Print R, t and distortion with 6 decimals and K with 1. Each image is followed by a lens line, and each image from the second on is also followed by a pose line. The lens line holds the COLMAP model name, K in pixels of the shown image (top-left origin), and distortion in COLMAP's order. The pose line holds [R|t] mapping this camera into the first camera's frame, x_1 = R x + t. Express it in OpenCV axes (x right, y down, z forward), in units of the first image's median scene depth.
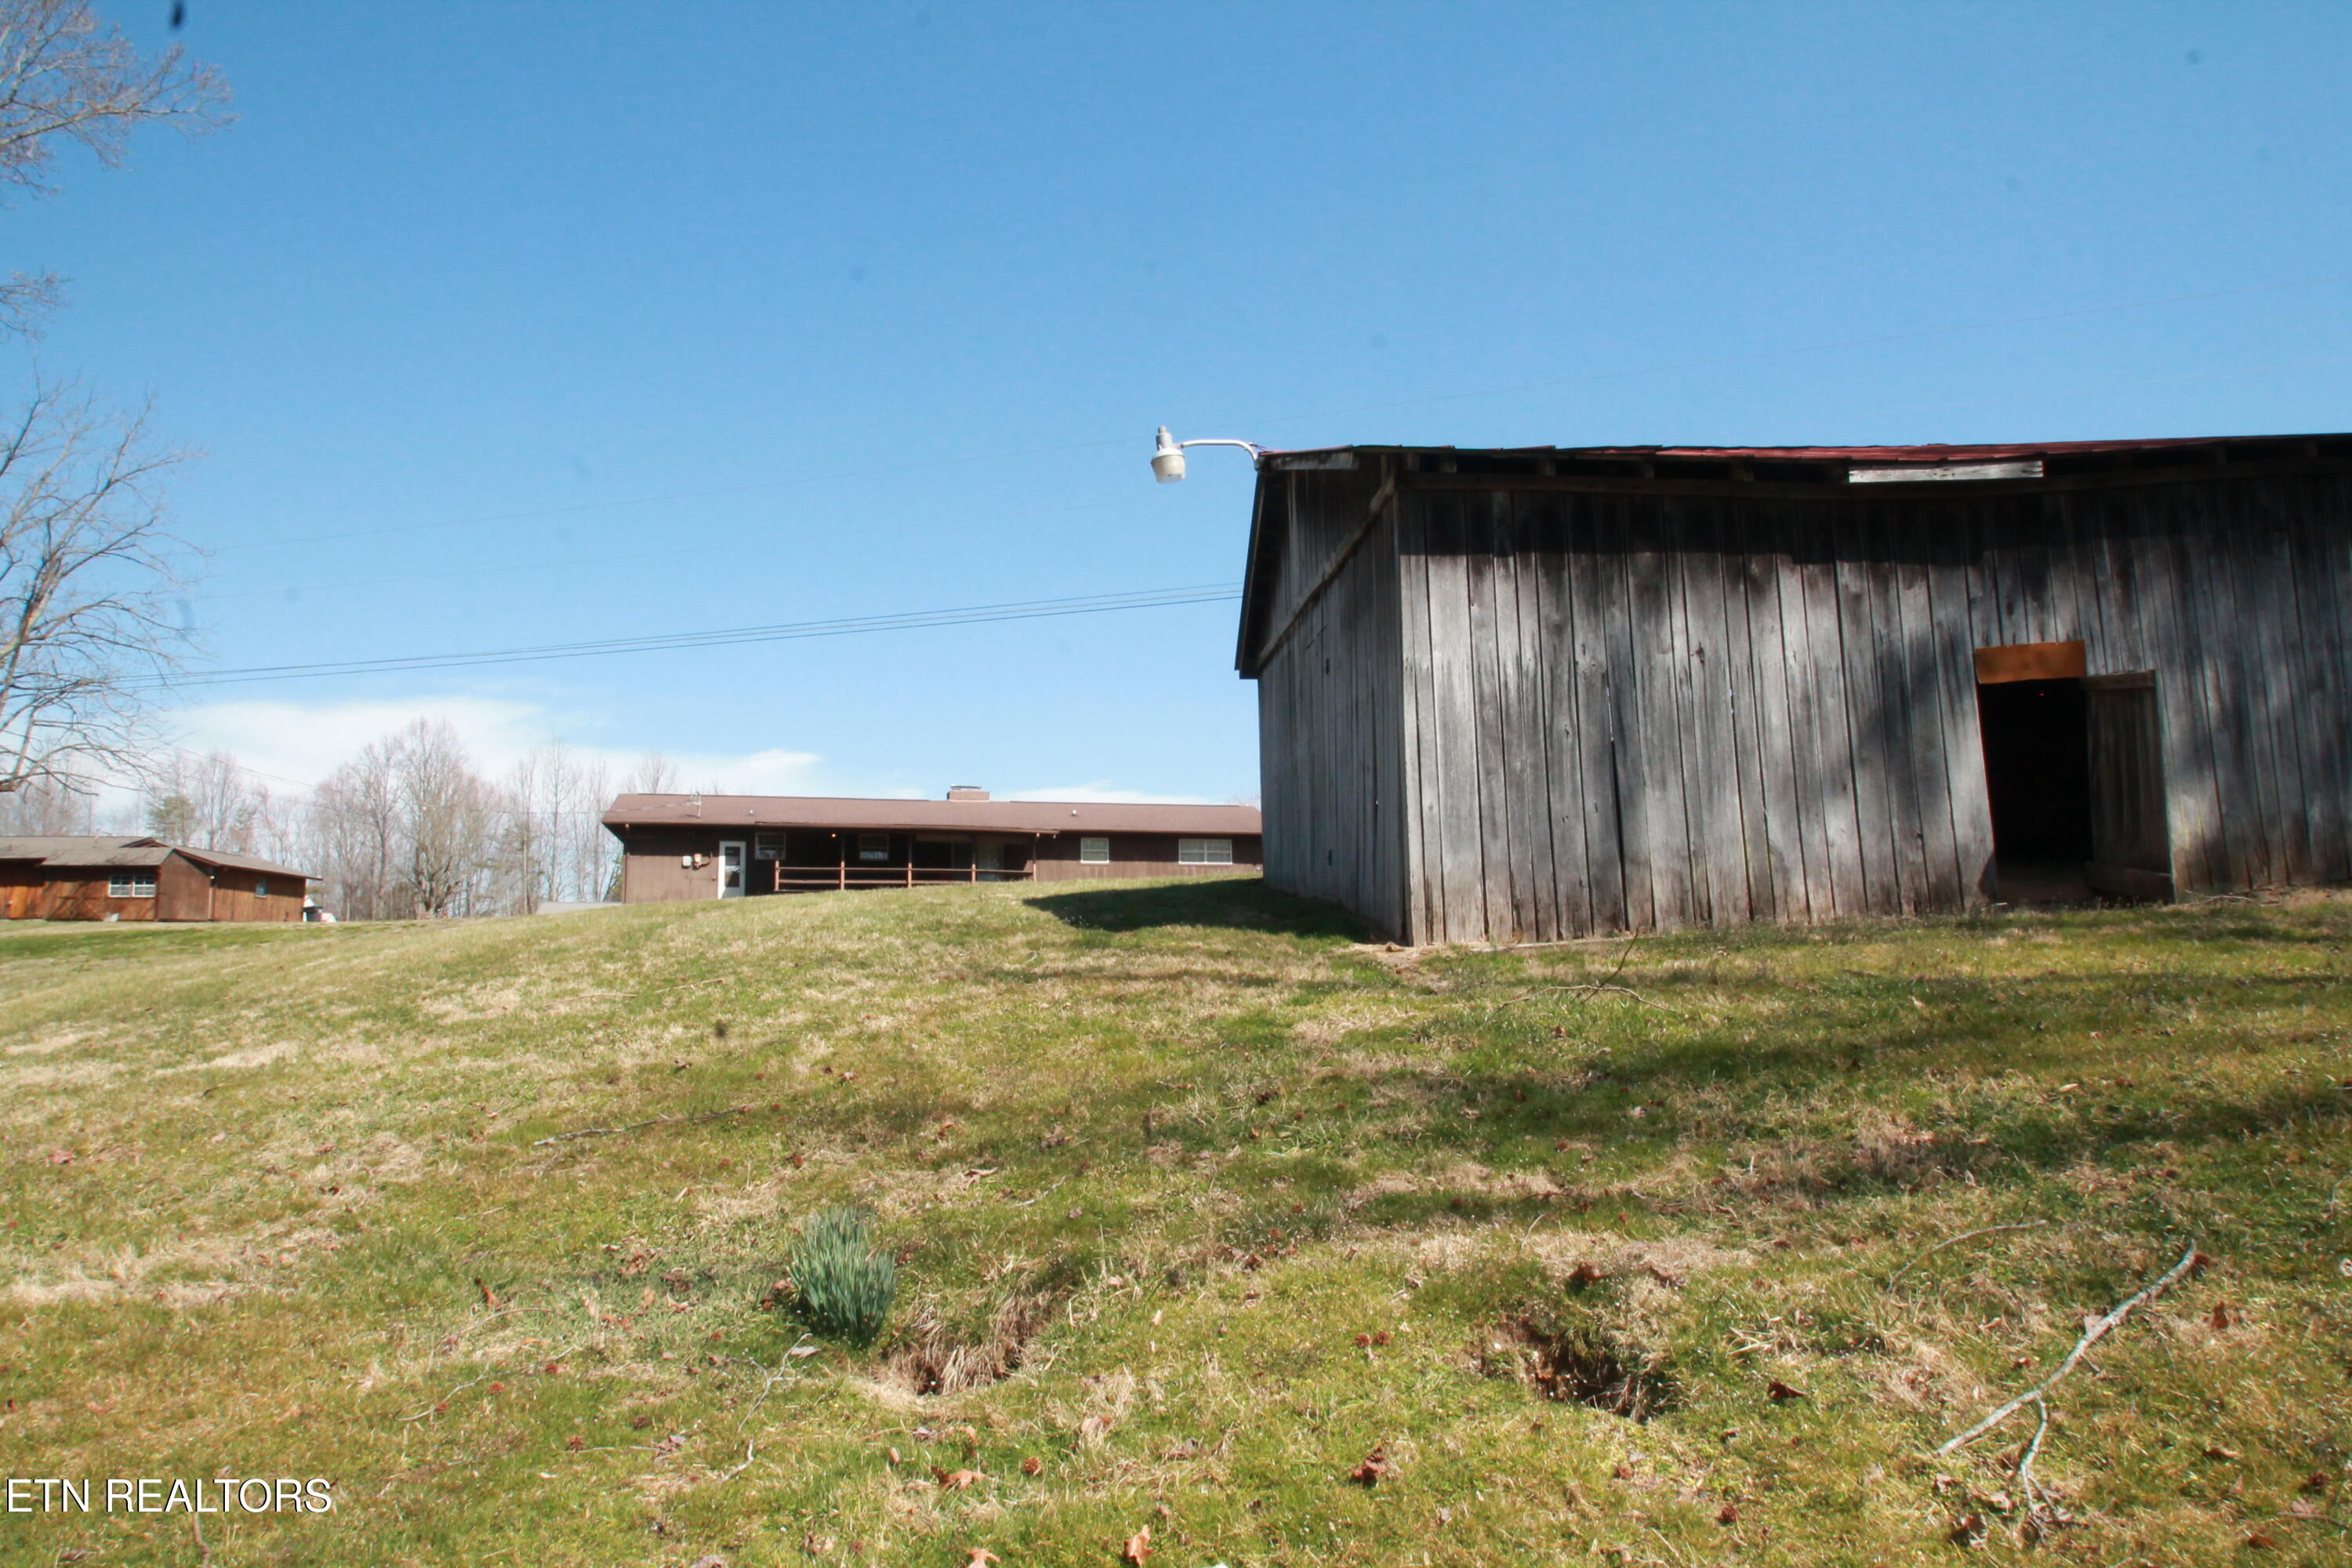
lens RADIAL K [[1461.6, 0, 1176.0], [0, 1461.6, 784.0], [0, 0, 1]] dist [-0.009062, -0.014067]
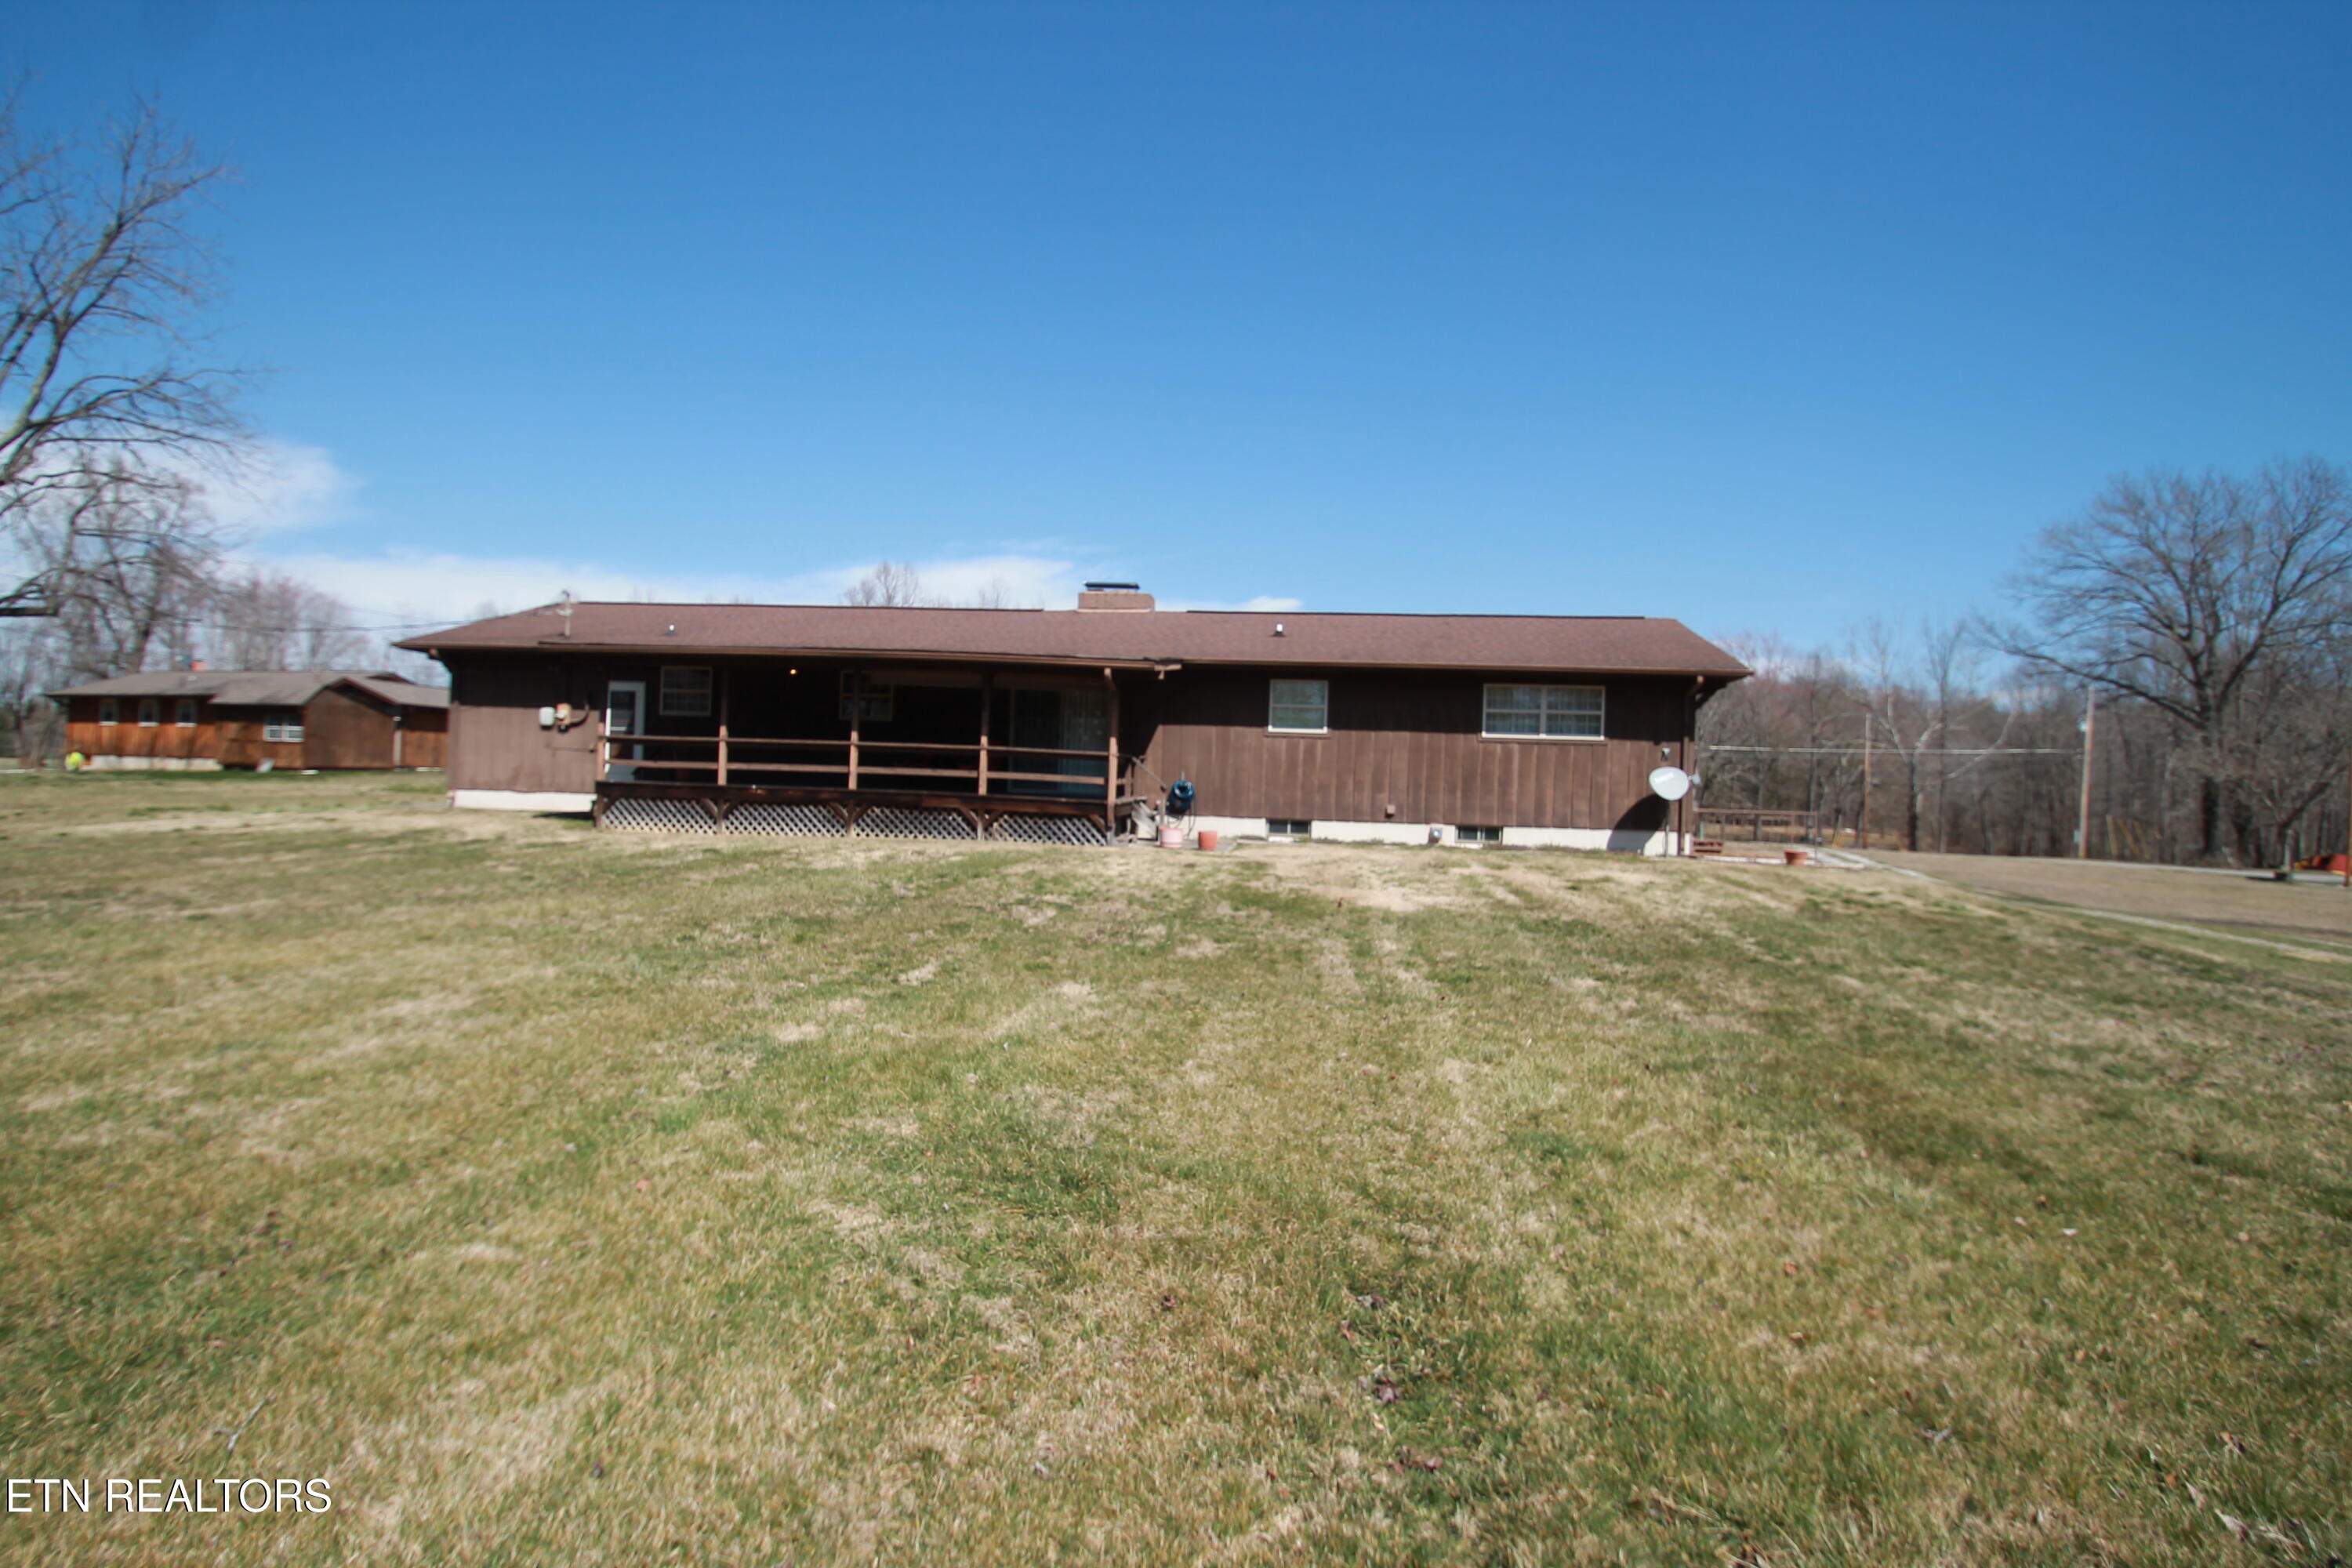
lens RADIAL K [[1225.7, 0, 1168.9], [0, 1225.7, 804.3], [0, 0, 1]] dist [0.023483, -0.033969]
pose [[0.926995, 0.044695, -0.372402, 0.337176], [0.007315, 0.990531, 0.137091, 0.126204], [0.375003, -0.129807, 0.917890, 3.547120]]
